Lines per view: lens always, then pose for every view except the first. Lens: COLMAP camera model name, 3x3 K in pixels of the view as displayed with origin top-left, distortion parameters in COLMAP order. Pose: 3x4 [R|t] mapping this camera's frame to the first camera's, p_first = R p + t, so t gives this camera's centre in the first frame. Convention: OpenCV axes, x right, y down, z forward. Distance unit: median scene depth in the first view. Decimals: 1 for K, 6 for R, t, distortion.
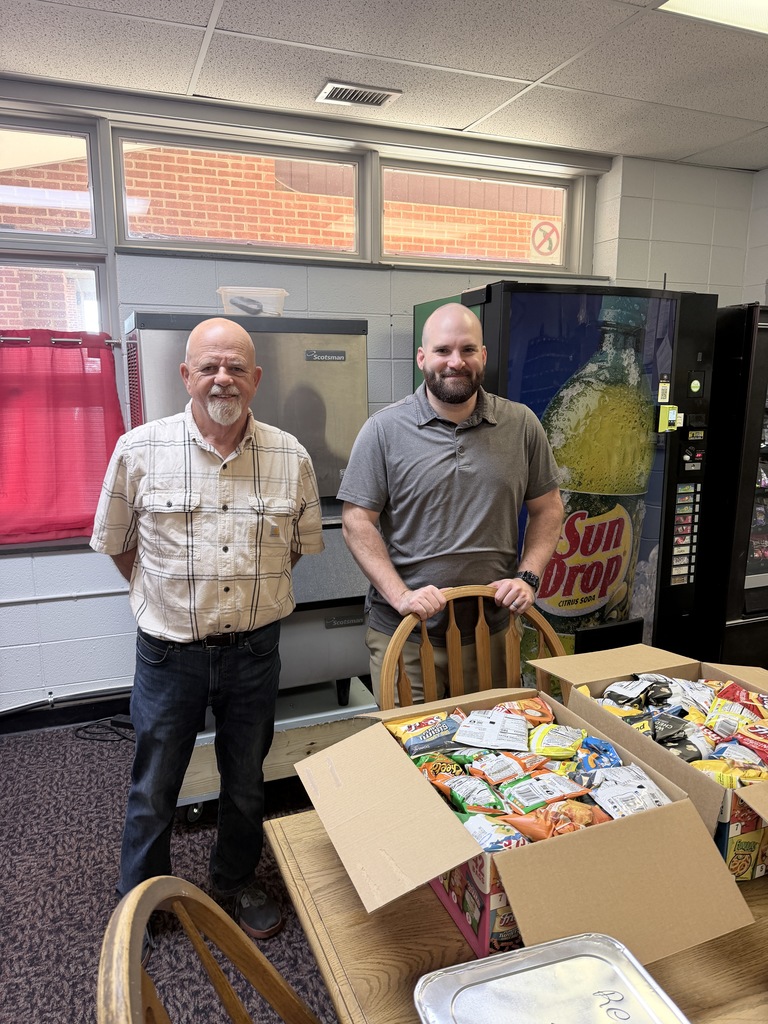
lens RADIAL K [[722.2, 0, 383.6], [0, 722.2, 510.7], [0, 0, 1]] dist [0.000621, -0.000036]
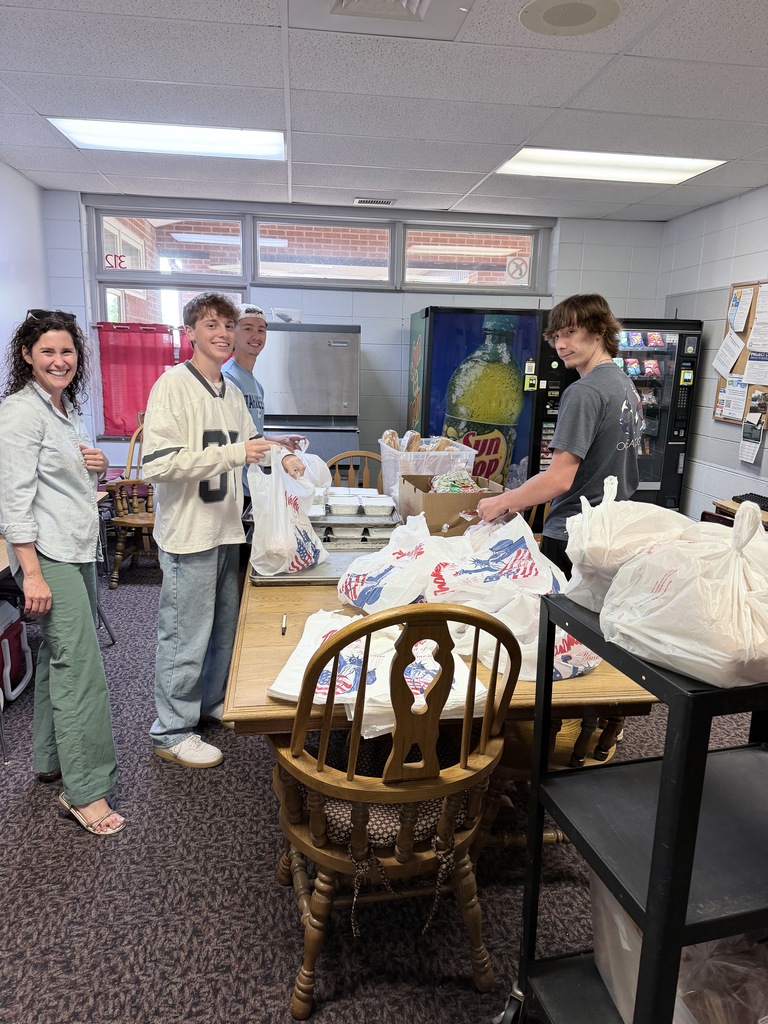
lens RADIAL K [[722.2, 0, 384.5], [0, 722.2, 513.1], [0, 0, 1]] dist [0.000621, -0.000036]
pose [[0.968806, 0.074840, -0.236250, 0.487471], [-0.066687, 0.996876, 0.042327, 0.139021], [0.238680, -0.025252, 0.970770, -0.810095]]
